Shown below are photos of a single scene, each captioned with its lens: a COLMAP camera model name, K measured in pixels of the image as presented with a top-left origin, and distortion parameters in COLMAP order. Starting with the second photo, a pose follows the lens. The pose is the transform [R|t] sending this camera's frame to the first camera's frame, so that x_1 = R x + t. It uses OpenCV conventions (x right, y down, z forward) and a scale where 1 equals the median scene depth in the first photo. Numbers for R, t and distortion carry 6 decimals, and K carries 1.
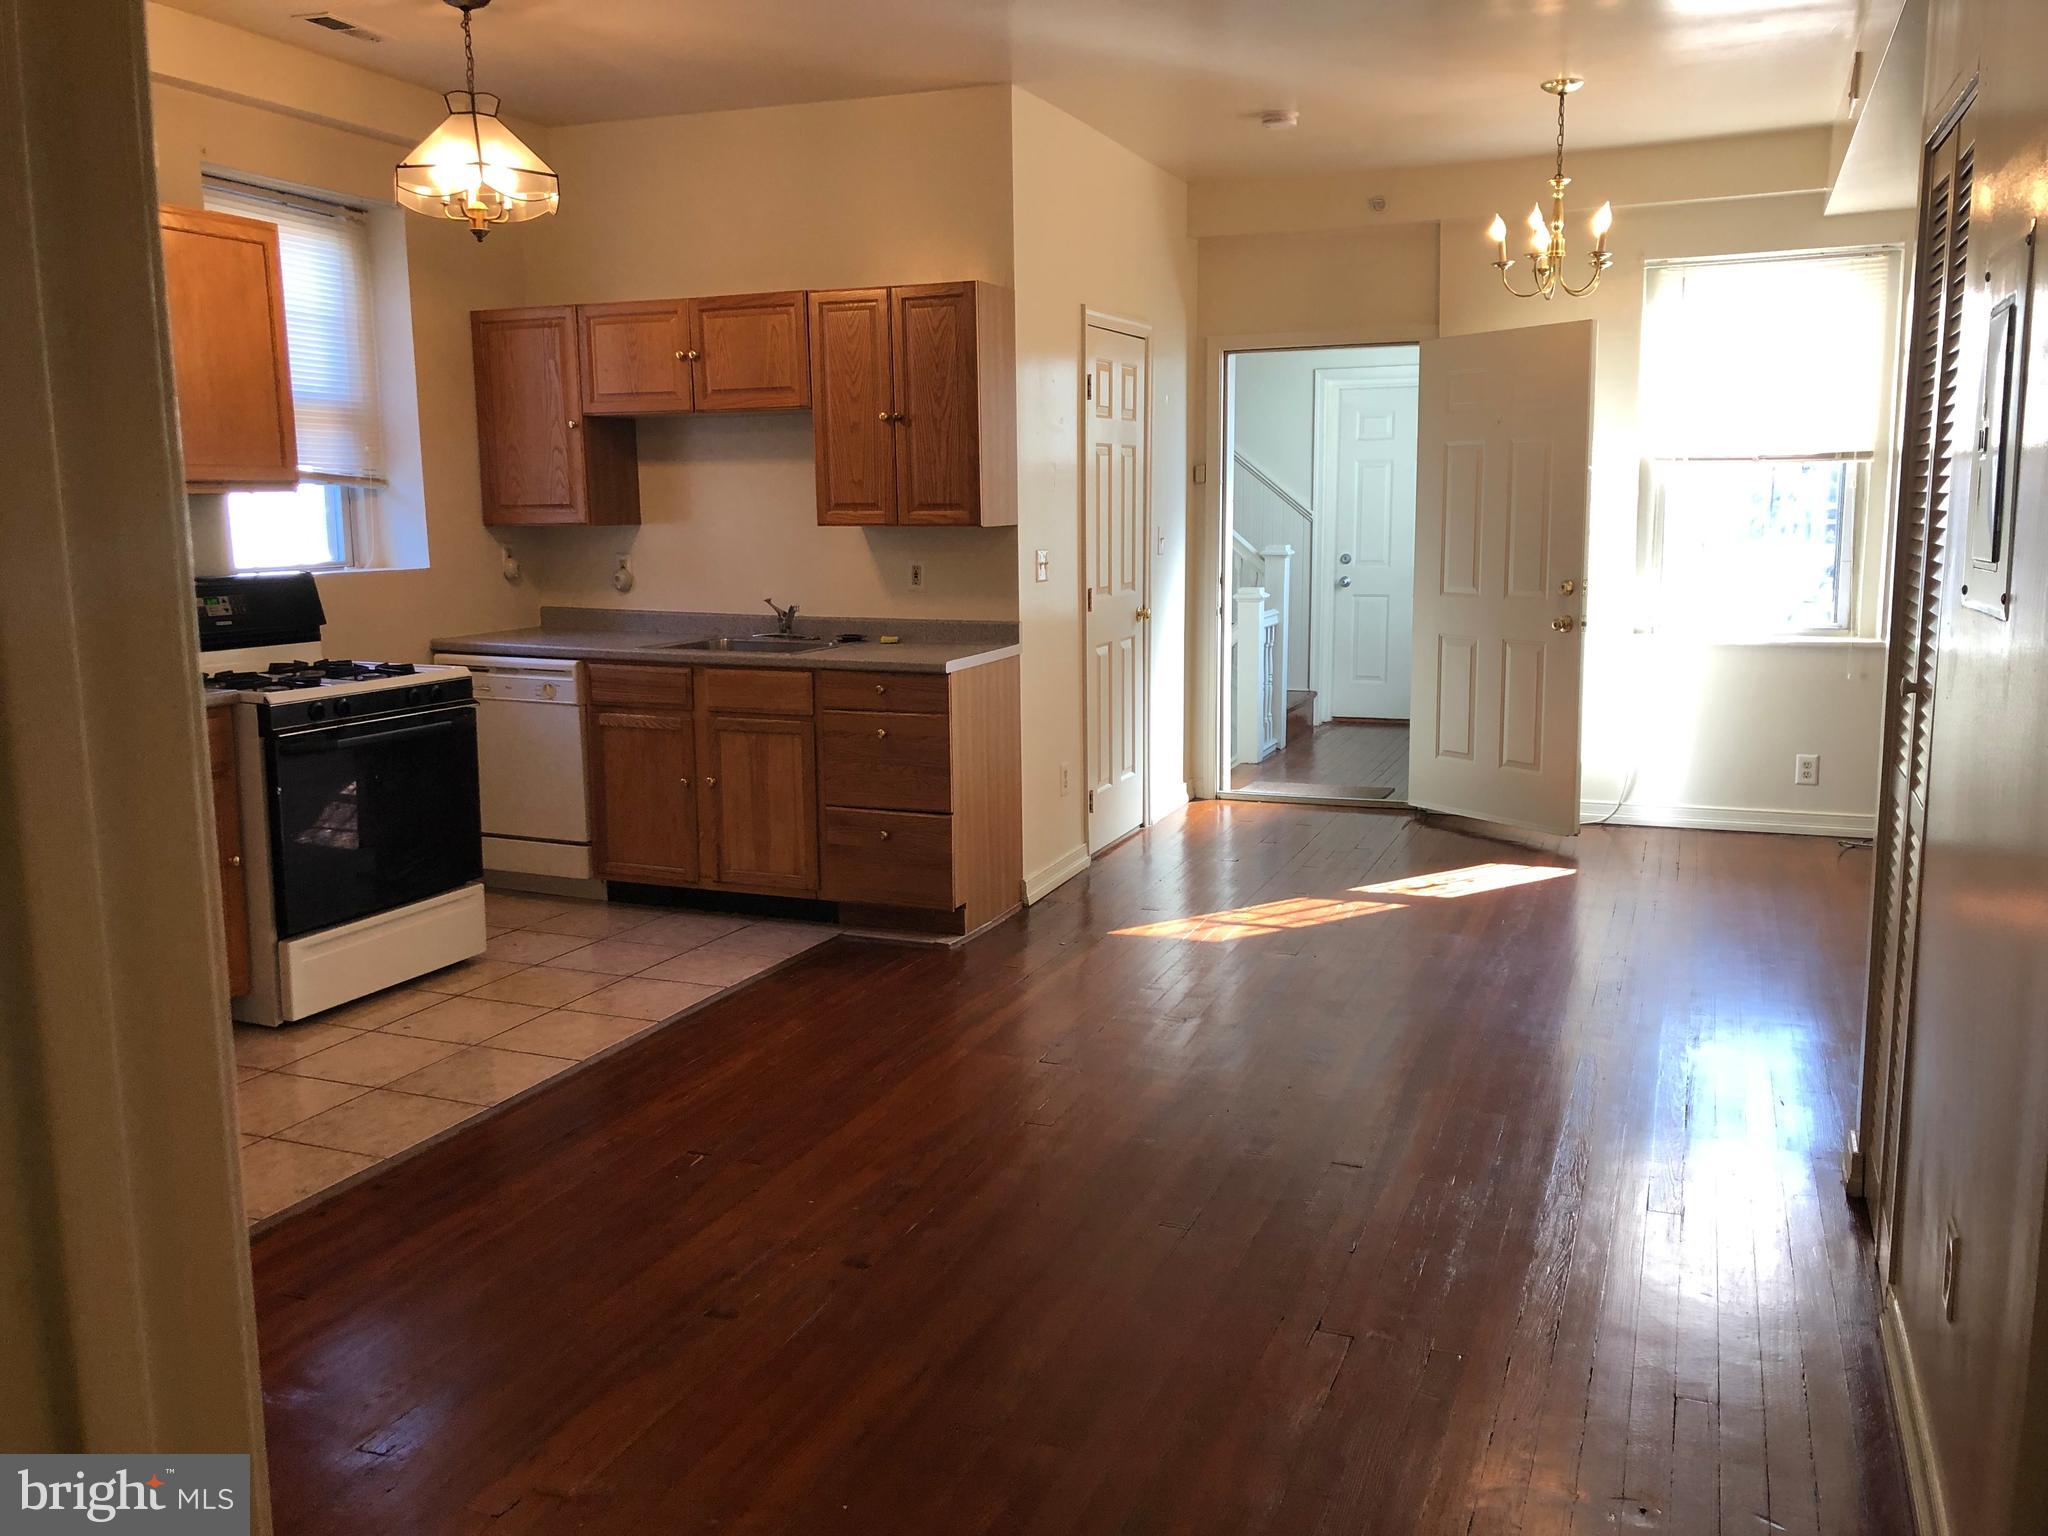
lens RADIAL K [[1677.8, 0, 1034.2], [0, 1677.8, 761.9], [0, 0, 1]] dist [0.069749, -0.118365]
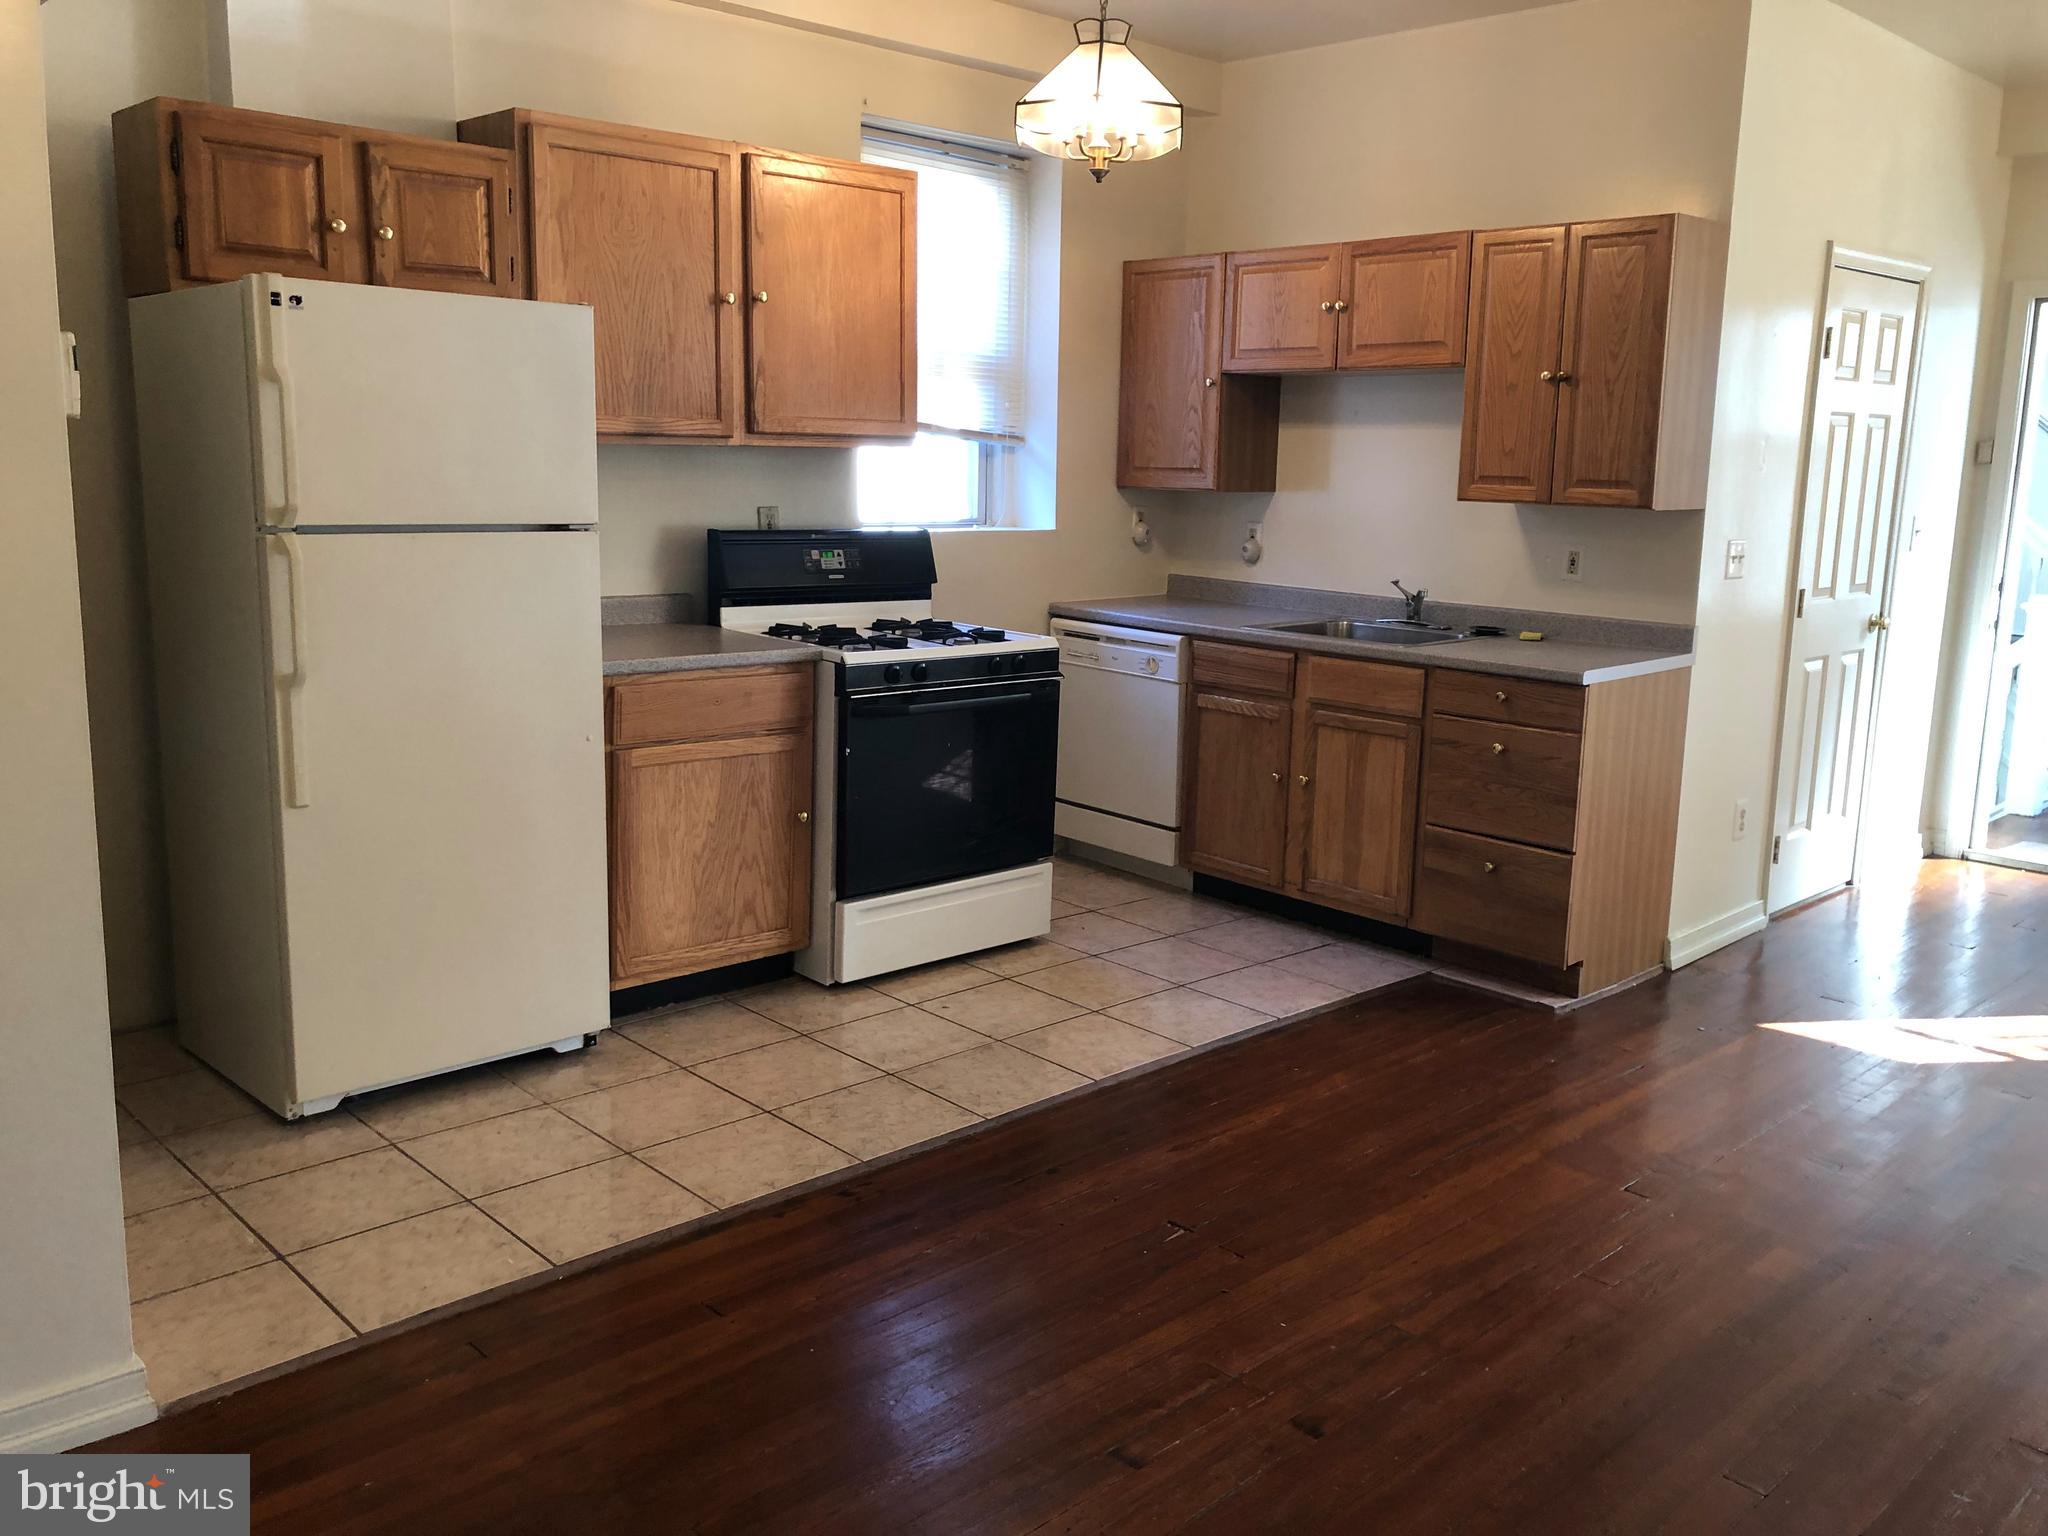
lens RADIAL K [[1673.8, 0, 1032.8], [0, 1673.8, 752.6], [0, 0, 1]] dist [0.066438, -0.119555]
pose [[0.908614, 0.103622, -0.404577, 0.037241], [-0.096114, 0.994610, 0.038888, -0.023794], [0.406426, 0.003551, 0.913677, 0.116375]]
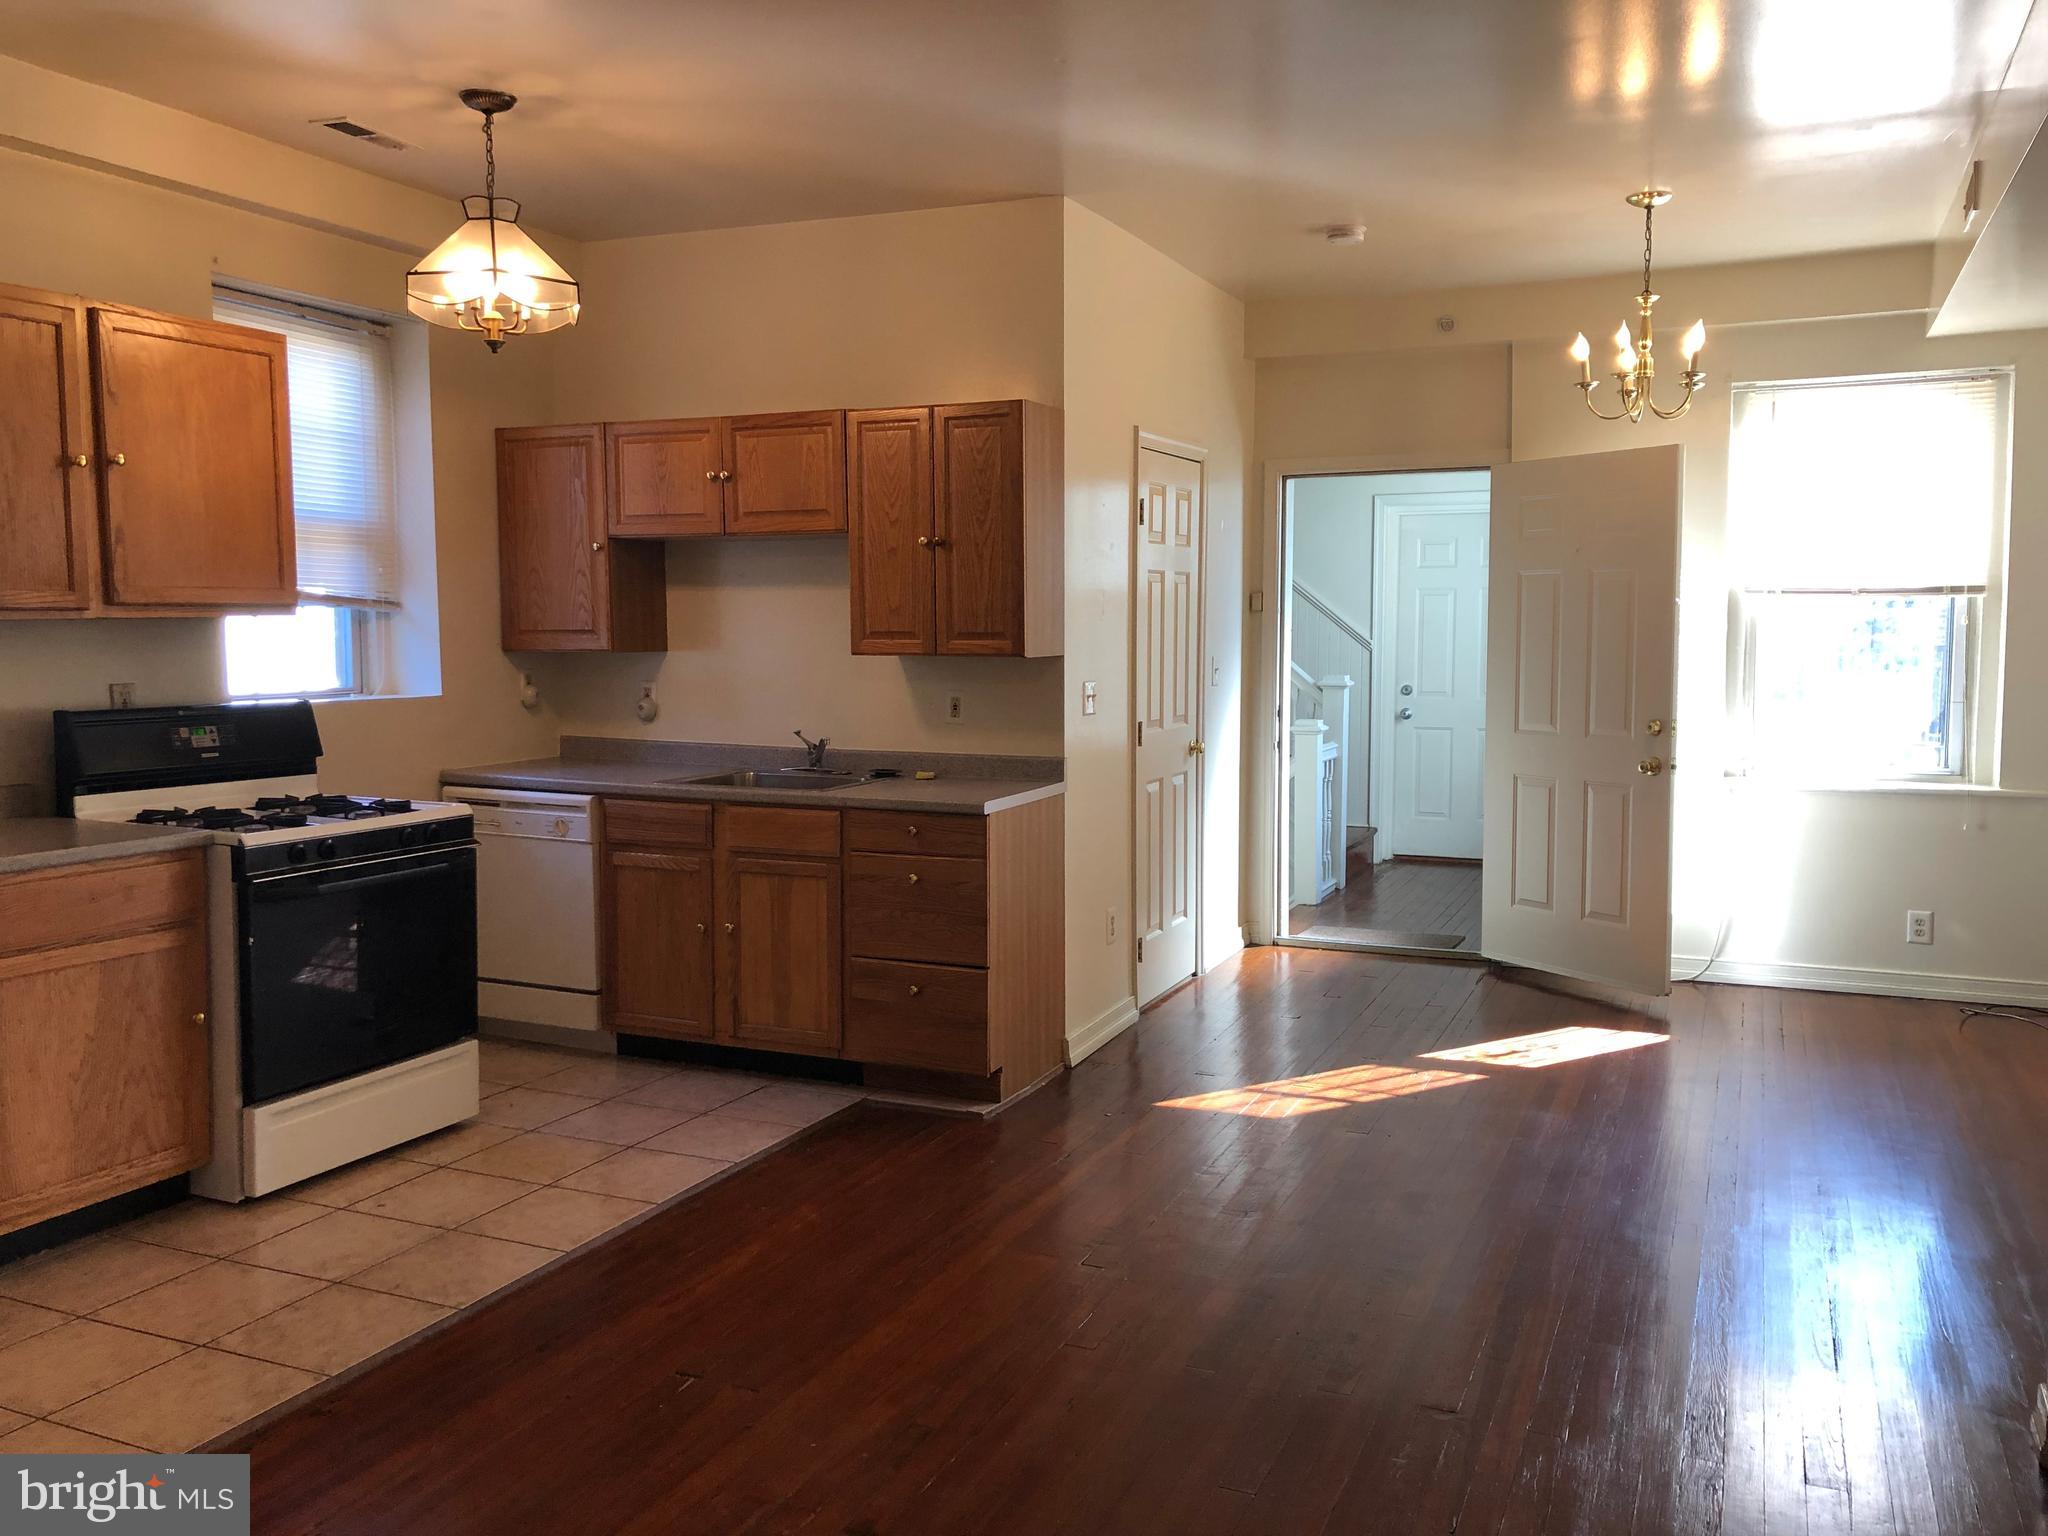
lens RADIAL K [[1677.8, 0, 1034.2], [0, 1677.8, 761.9], [0, 0, 1]] dist [0.069749, -0.118365]
pose [[0.999548, 0.011149, -0.027906, 0.000079], [-0.013124, 0.997345, -0.071623, -0.015098], [0.027034, 0.071957, 0.997041, 0.073585]]
